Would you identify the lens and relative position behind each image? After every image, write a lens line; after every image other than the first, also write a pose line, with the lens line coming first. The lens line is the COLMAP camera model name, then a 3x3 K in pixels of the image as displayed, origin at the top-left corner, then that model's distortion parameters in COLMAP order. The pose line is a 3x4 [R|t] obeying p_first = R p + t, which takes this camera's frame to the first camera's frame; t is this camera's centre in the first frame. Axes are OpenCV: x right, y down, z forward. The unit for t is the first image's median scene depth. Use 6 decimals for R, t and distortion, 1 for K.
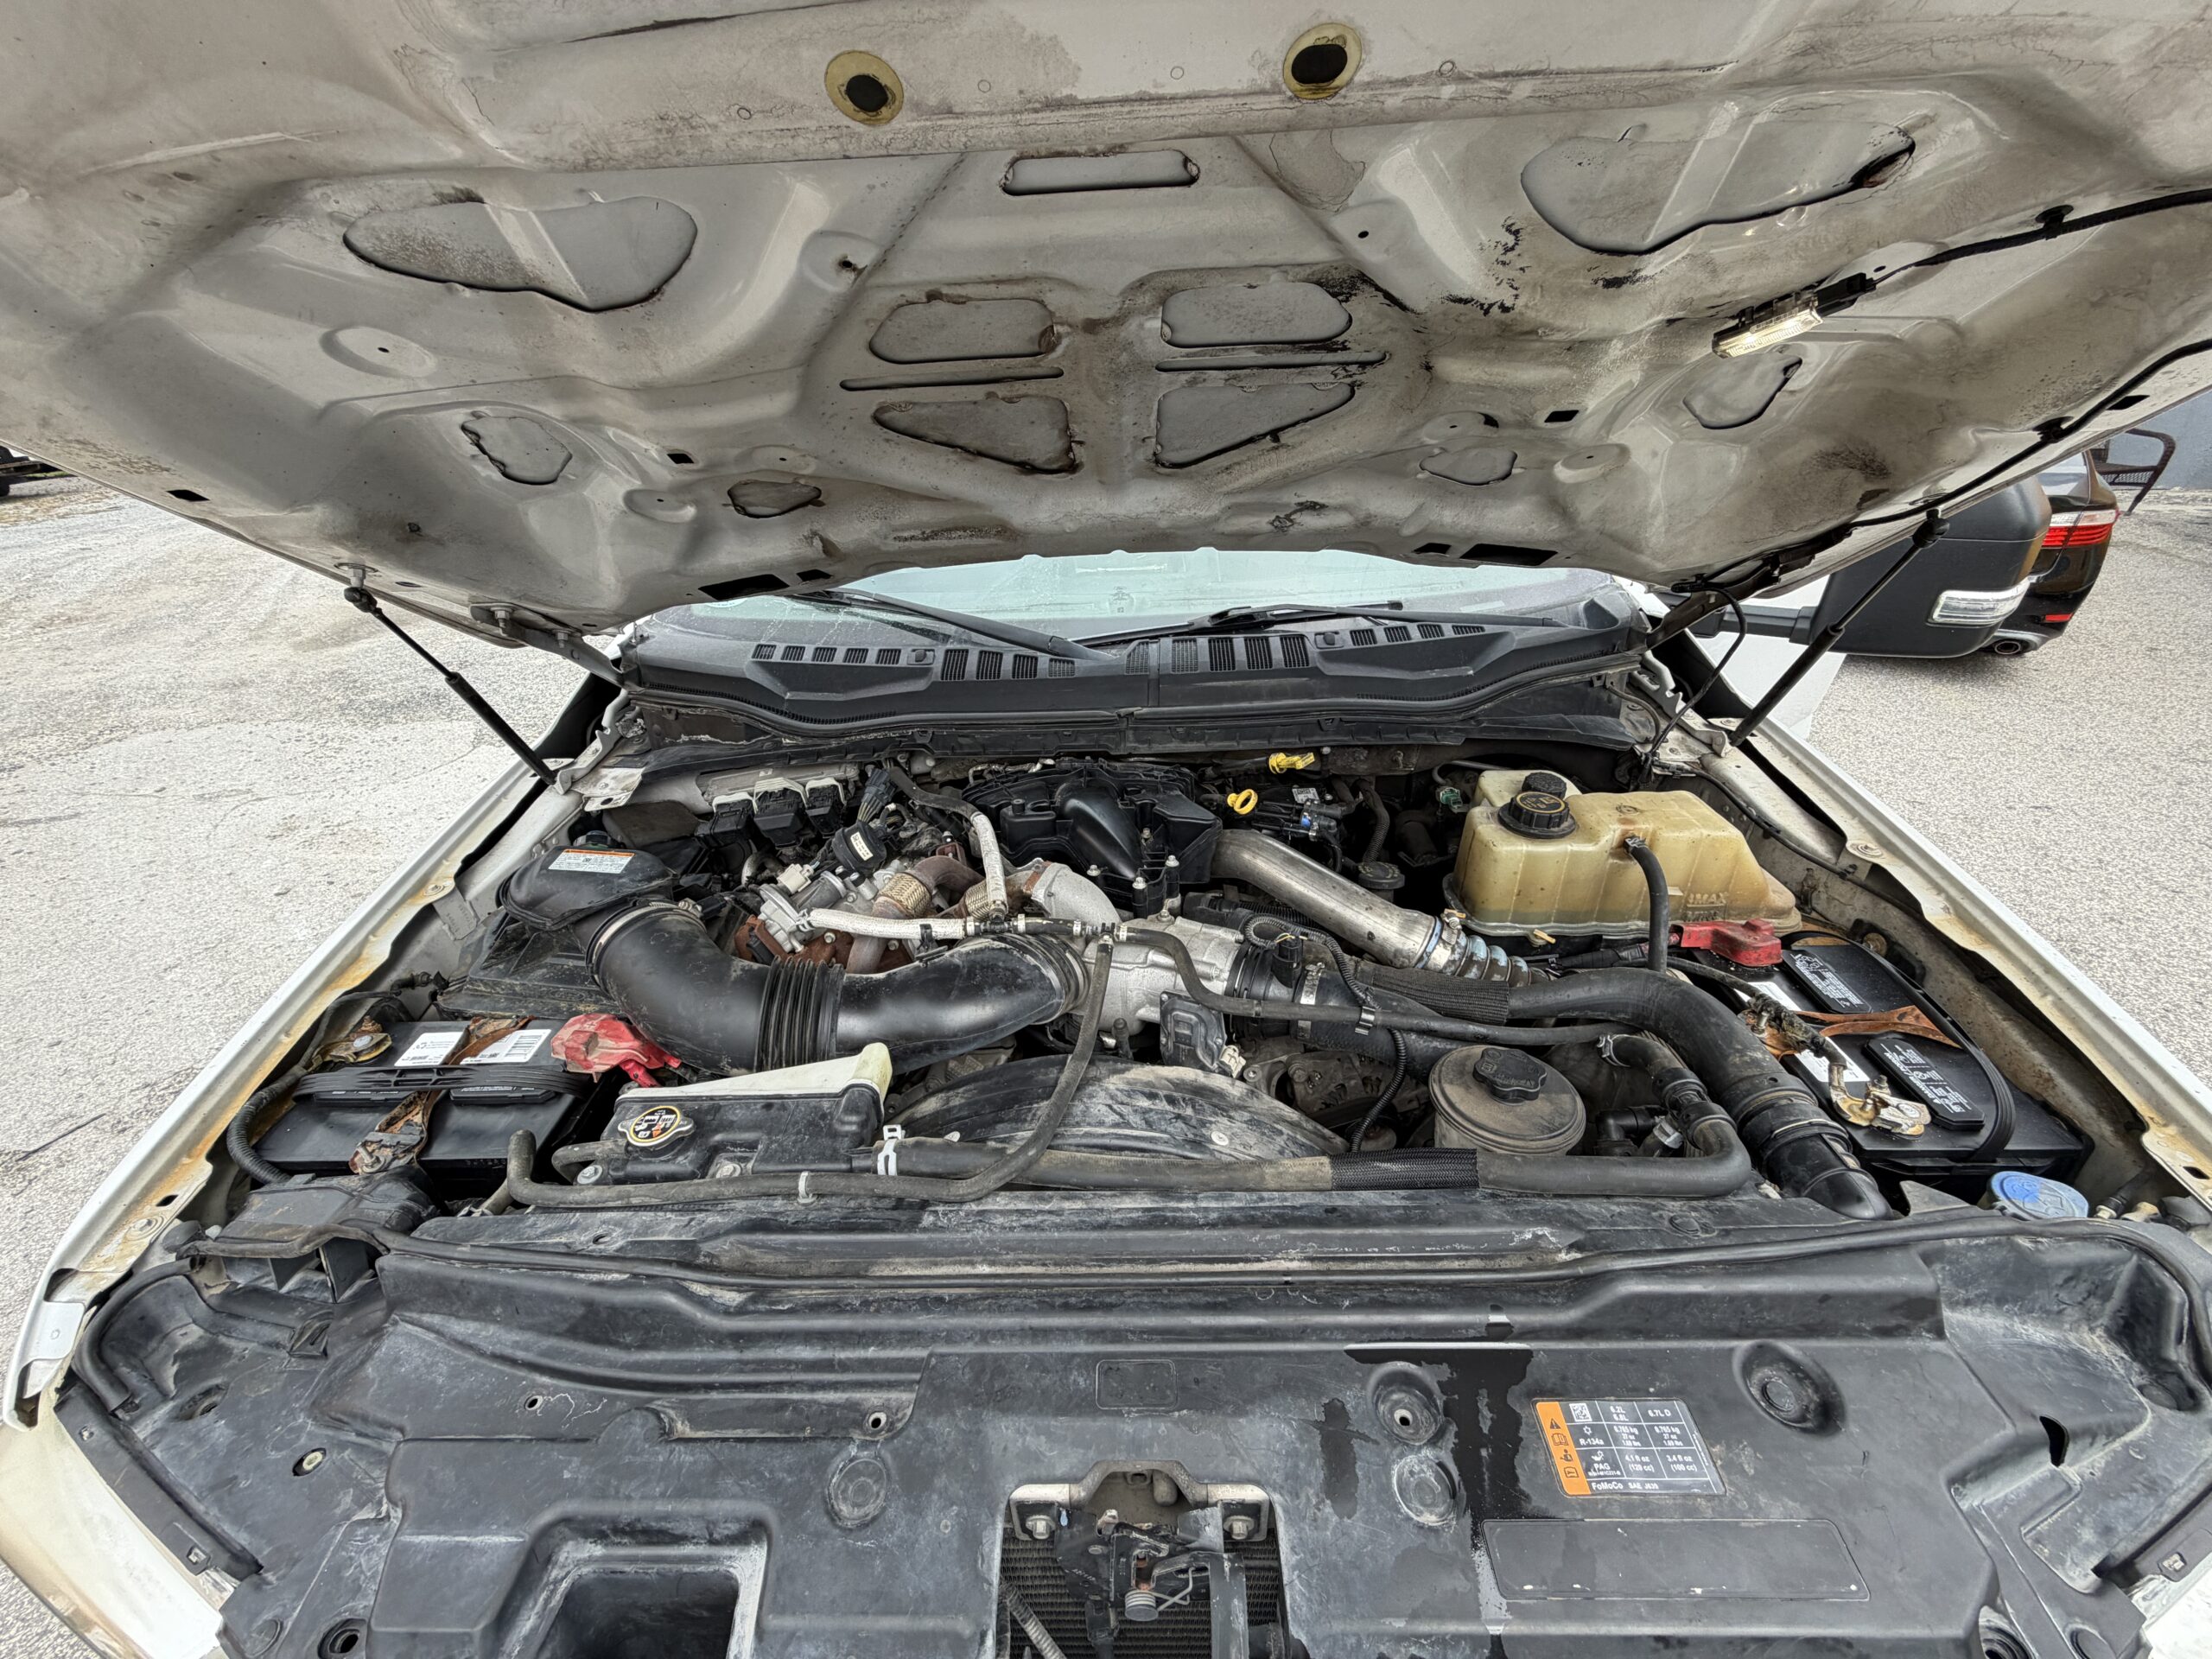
lens RADIAL K [[889.0, 0, 1108.4], [0, 889.0, 825.1], [0, 0, 1]] dist [-0.000968, 0.000306]
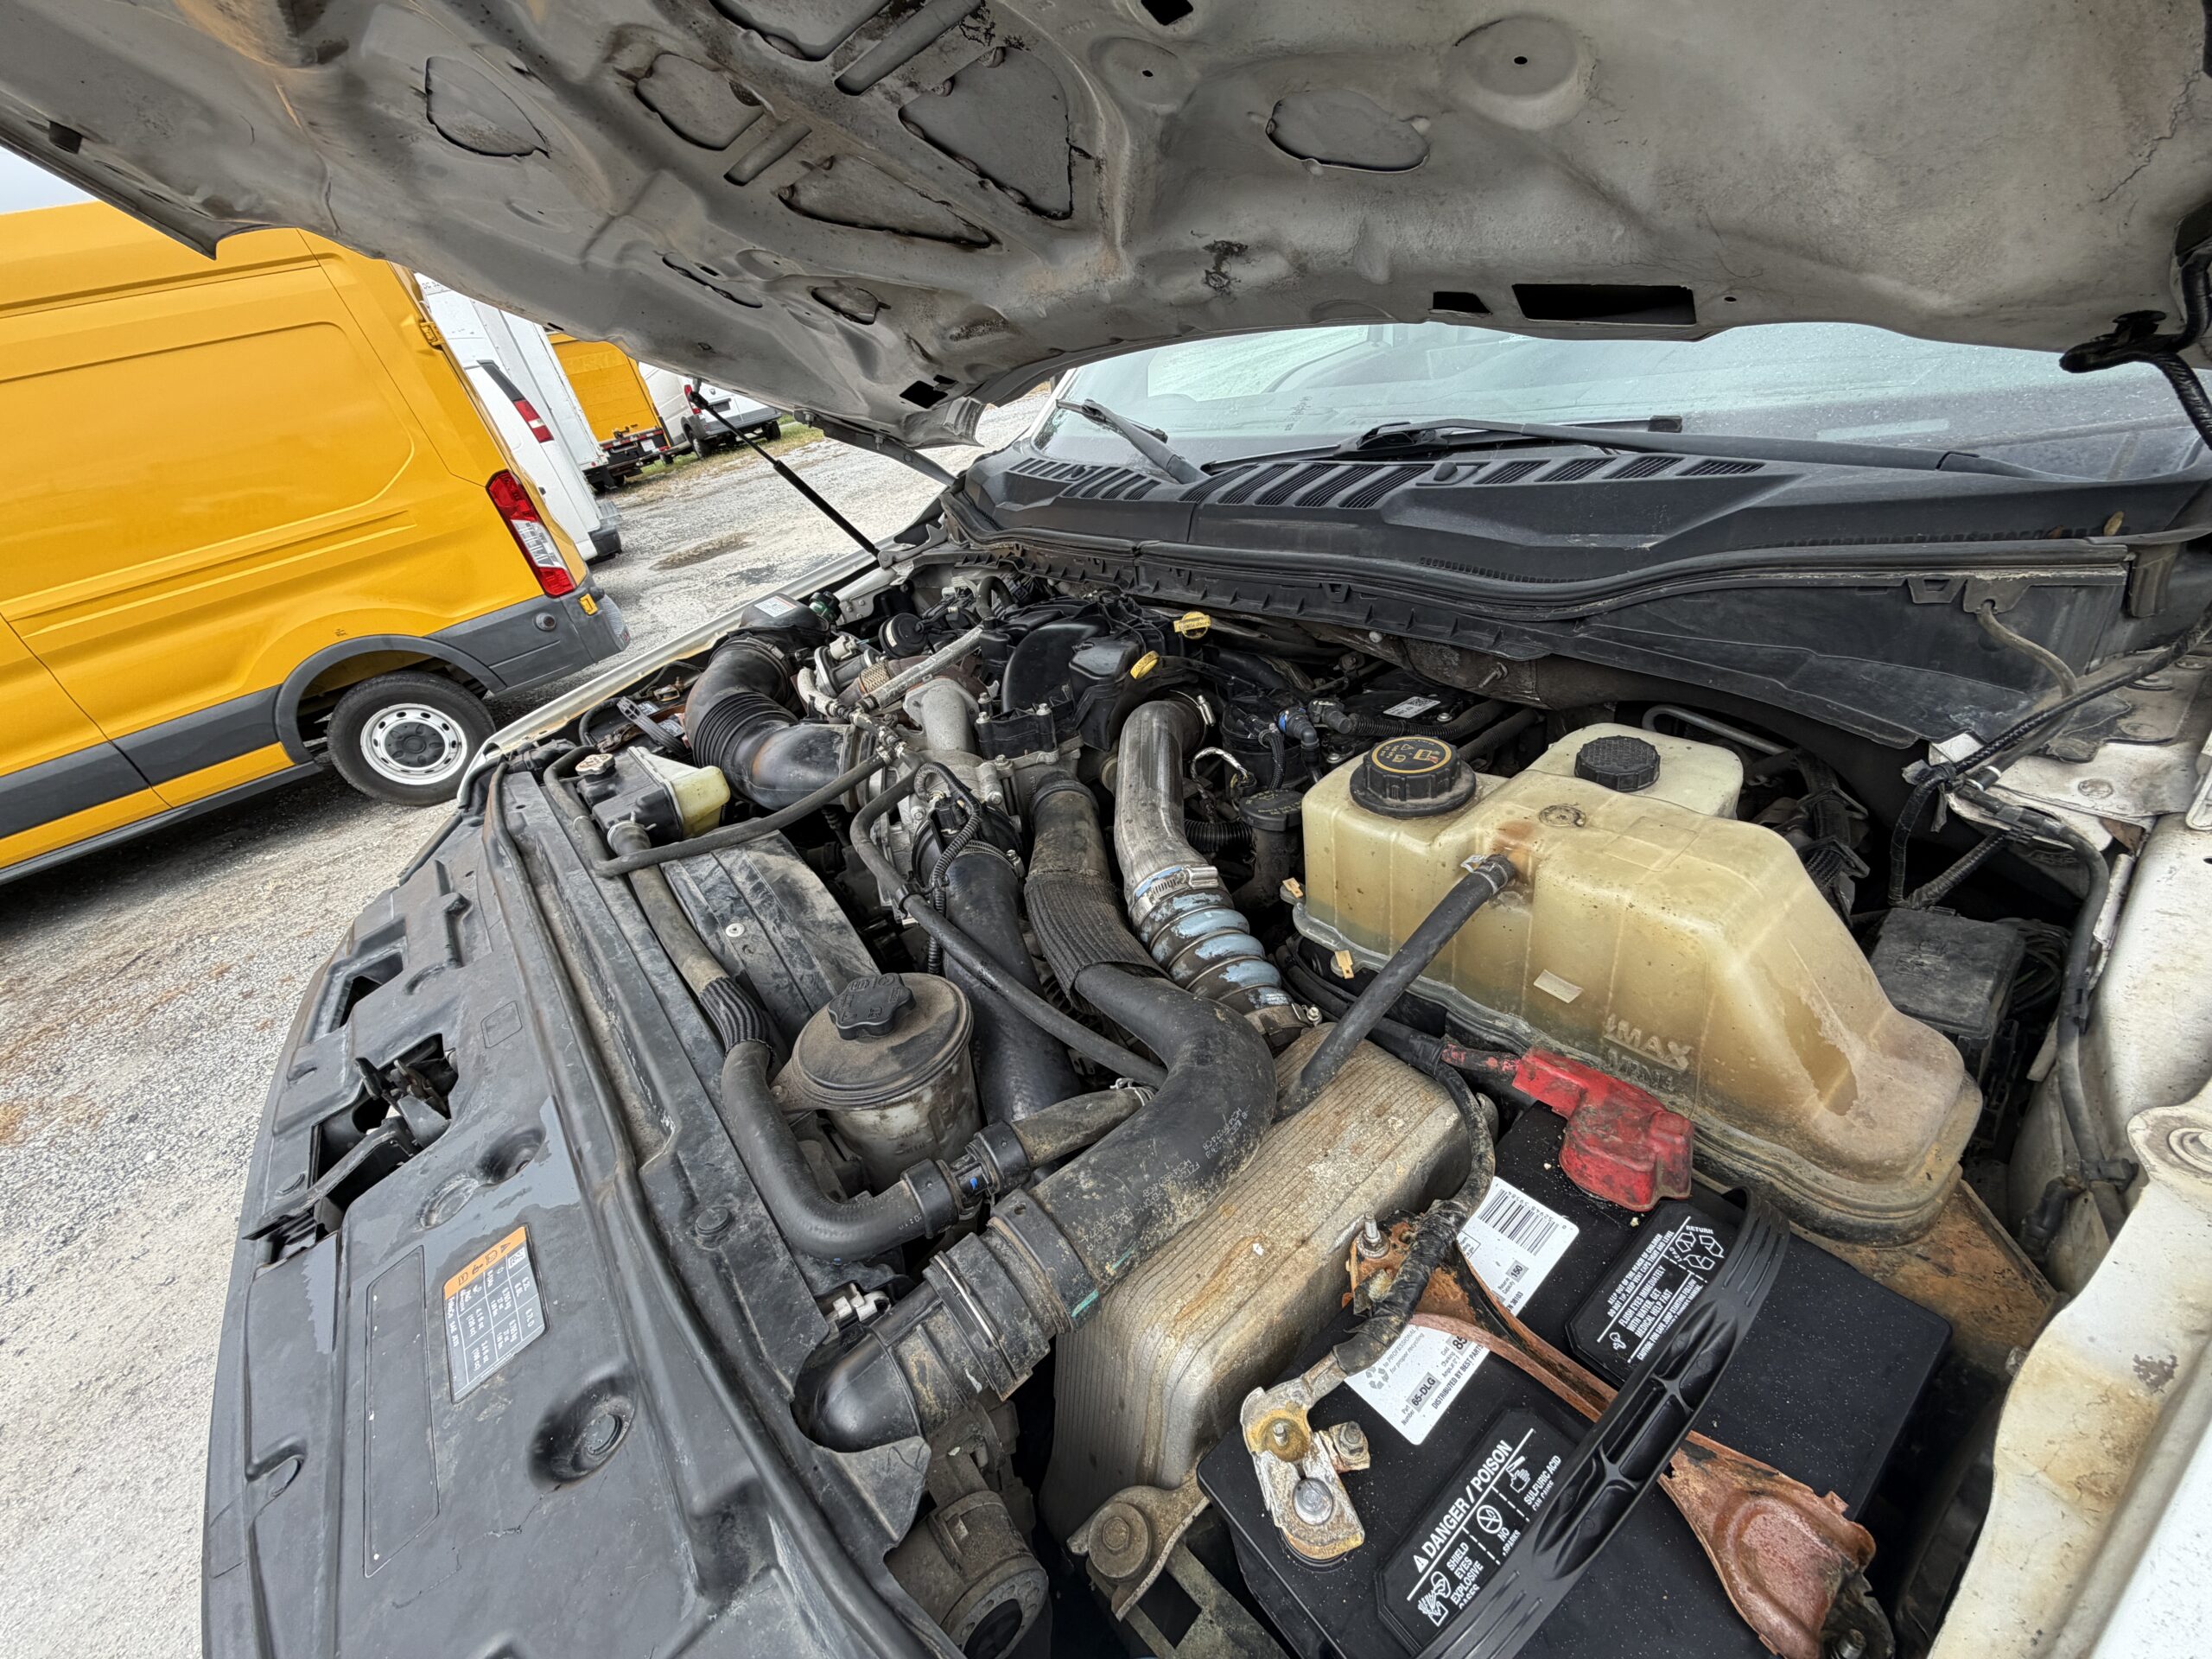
lens RADIAL K [[889.0, 0, 1107.9], [0, 889.0, 832.1], [0, 0, 1]] dist [-0.000968, 0.000306]
pose [[0.634594, 0.327758, -0.699904, 0.734642], [-0.217379, 0.944755, 0.245325, -0.073650], [0.741645, -0.003537, 0.670784, 0.428121]]
